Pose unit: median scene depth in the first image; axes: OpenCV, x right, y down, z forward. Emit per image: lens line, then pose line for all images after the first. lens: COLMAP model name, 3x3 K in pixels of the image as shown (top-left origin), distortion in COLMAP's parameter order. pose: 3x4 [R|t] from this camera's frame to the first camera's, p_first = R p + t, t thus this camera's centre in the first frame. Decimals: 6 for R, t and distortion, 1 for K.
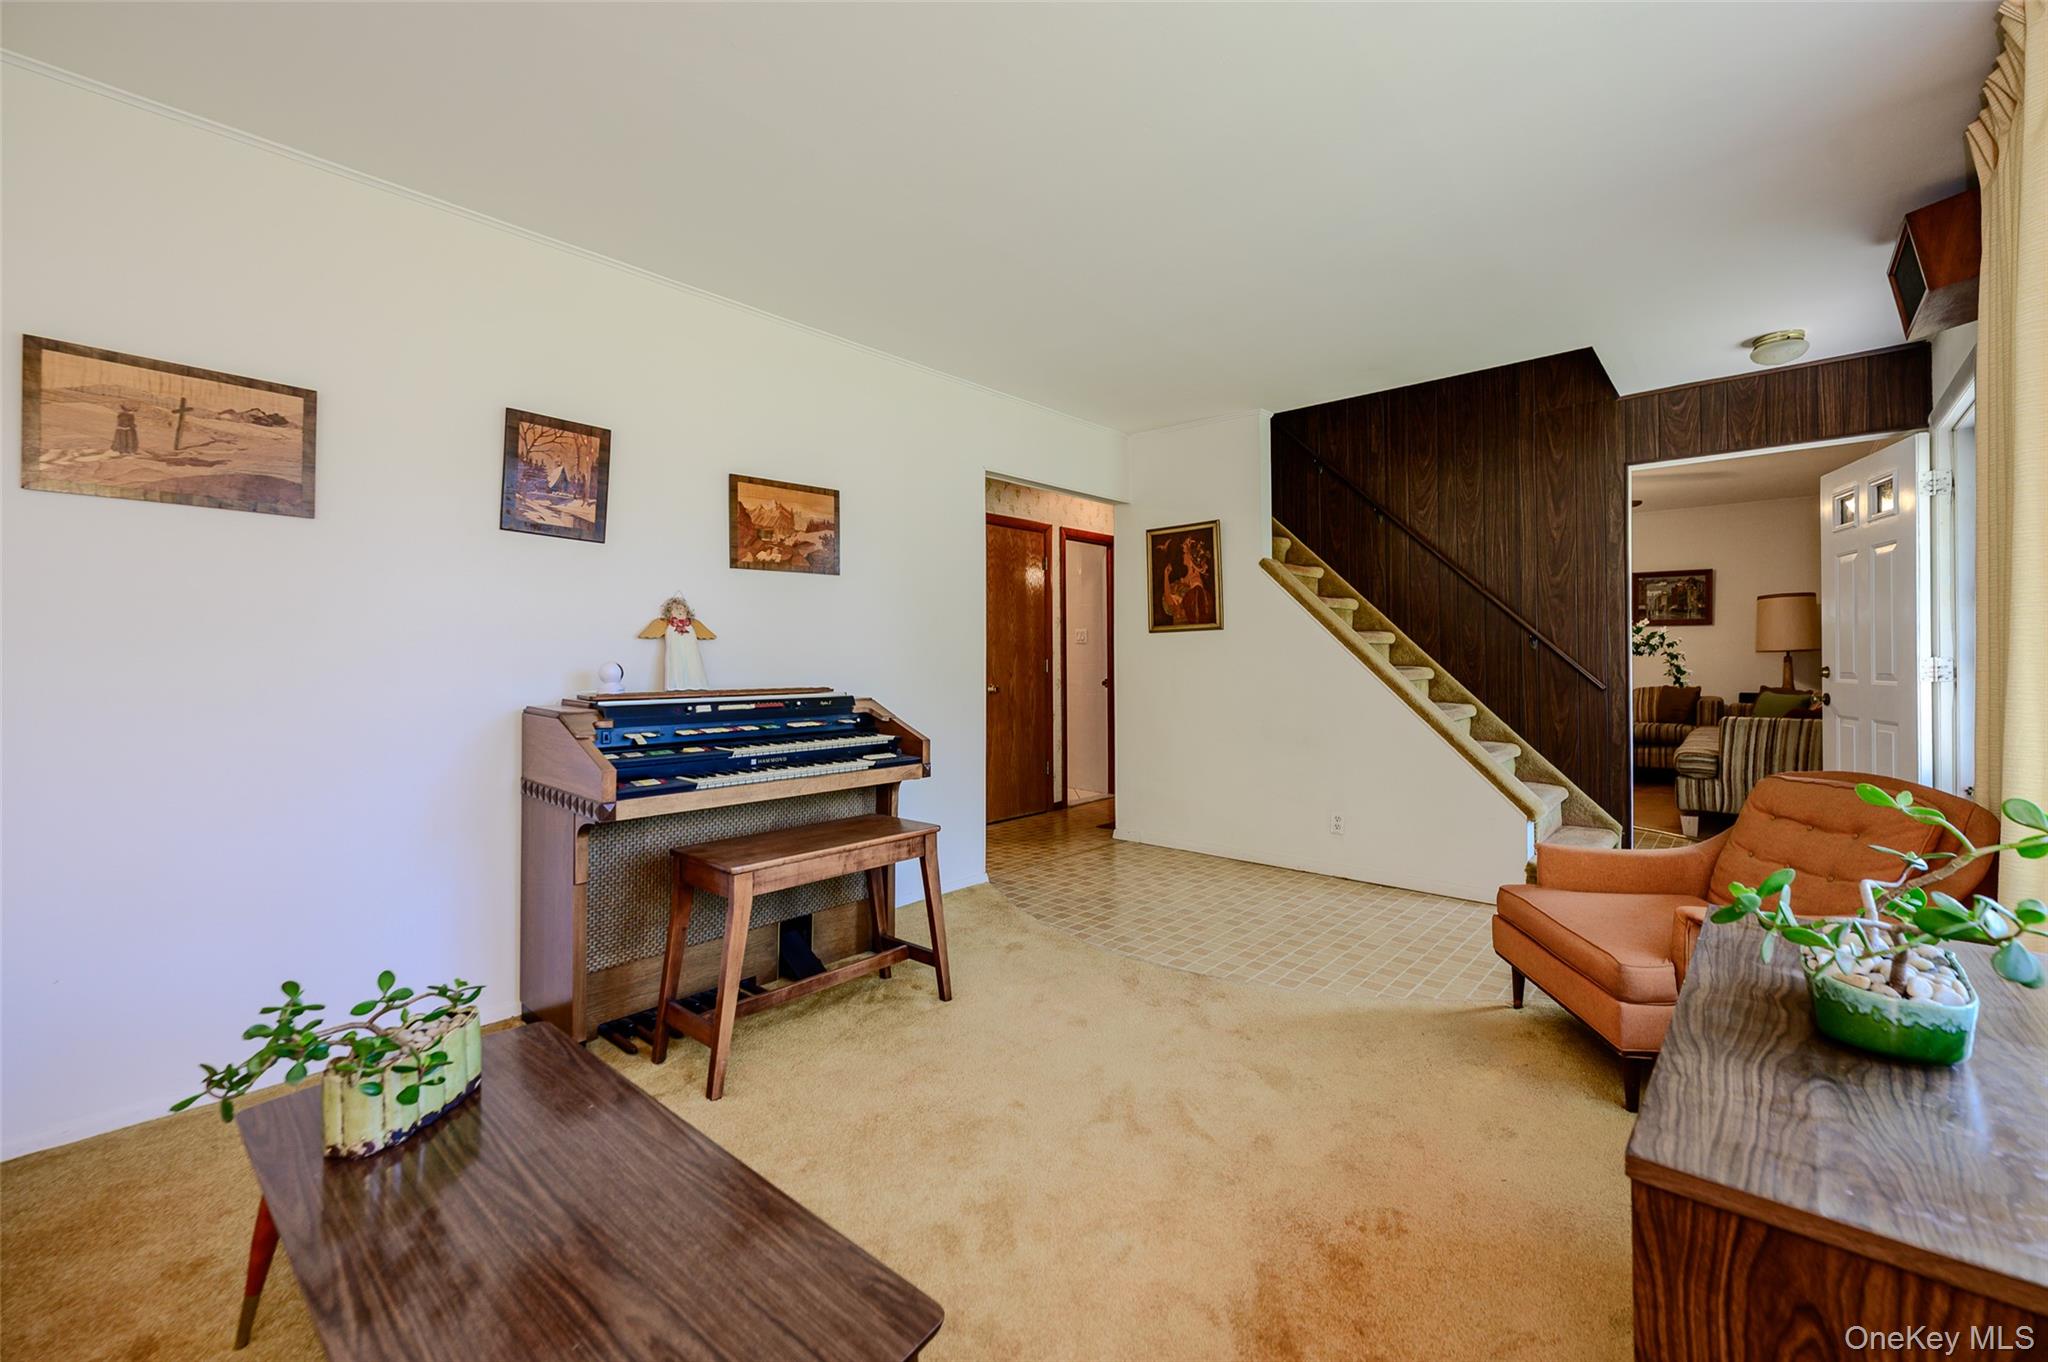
lens RADIAL K [[820.1, 0, 1069.4], [0, 820.1, 649.2], [0, 0, 1]] dist [0.001855, 0.000069]
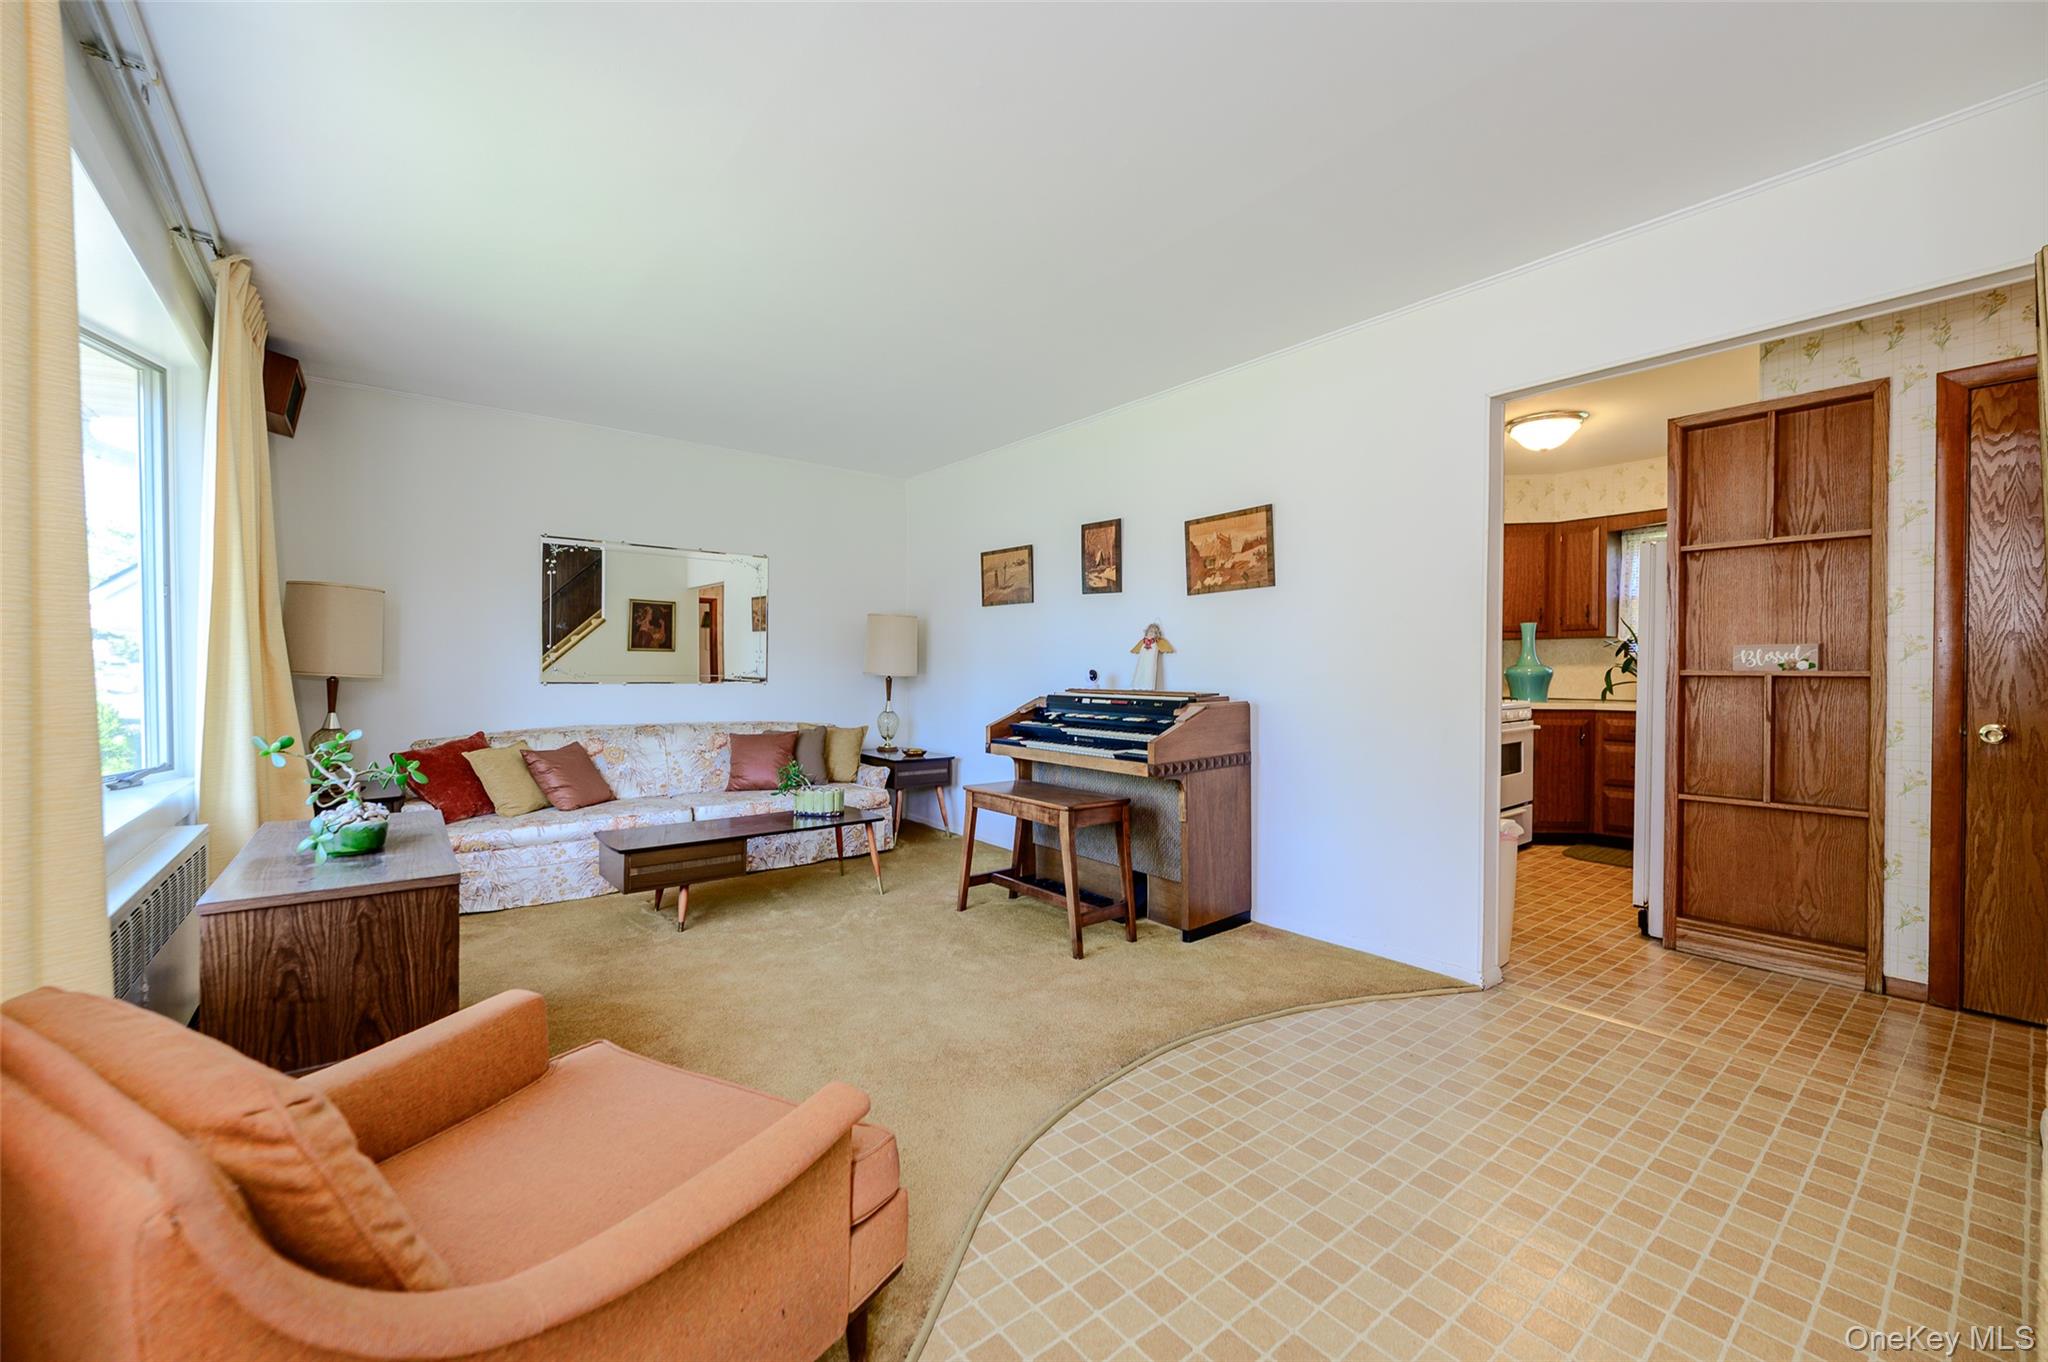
lens RADIAL K [[820.1, 0, 1025.8], [0, 820.1, 673.2], [0, 0, 1]] dist [0.001855, 0.000069]
pose [[-0.189670, 0.005807, -0.981831, 0.873212], [0.007209, 0.999964, 0.004522, 0.012525], [0.981821, -0.006220, -0.189705, 0.994468]]
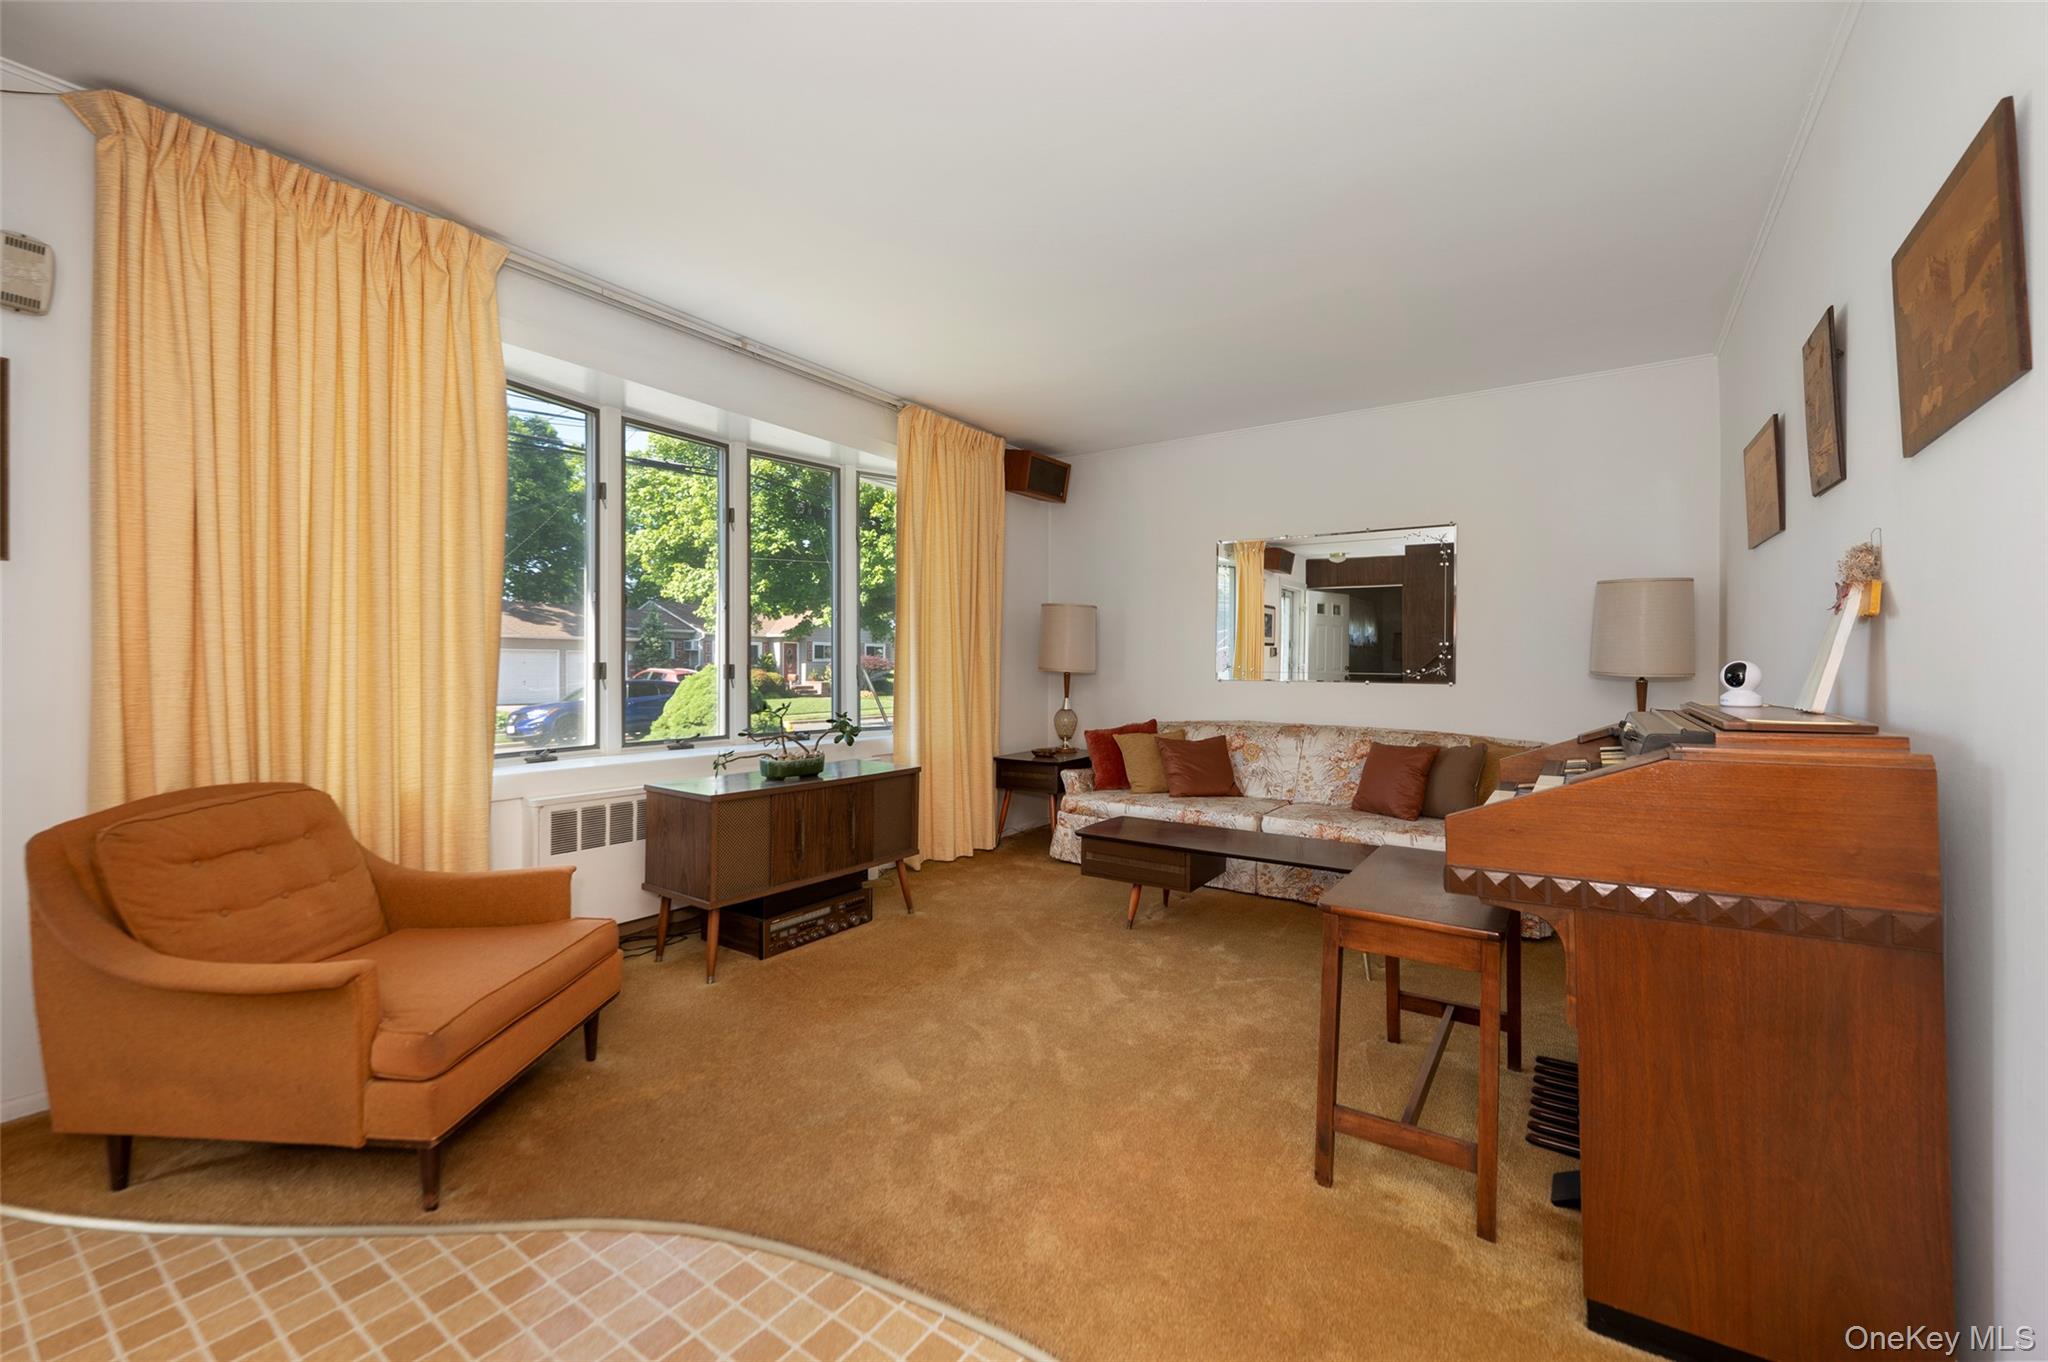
lens RADIAL K [[820.1, 0, 1024.8], [0, 820.1, 667.9], [0, 0, 1]] dist [0.001855, 0.000069]
pose [[-0.994942, -0.003958, -0.100370, 0.120651], [-0.003282, 0.999971, -0.006901, 0.021813], [0.100395, -0.006537, -0.994926, 1.408083]]
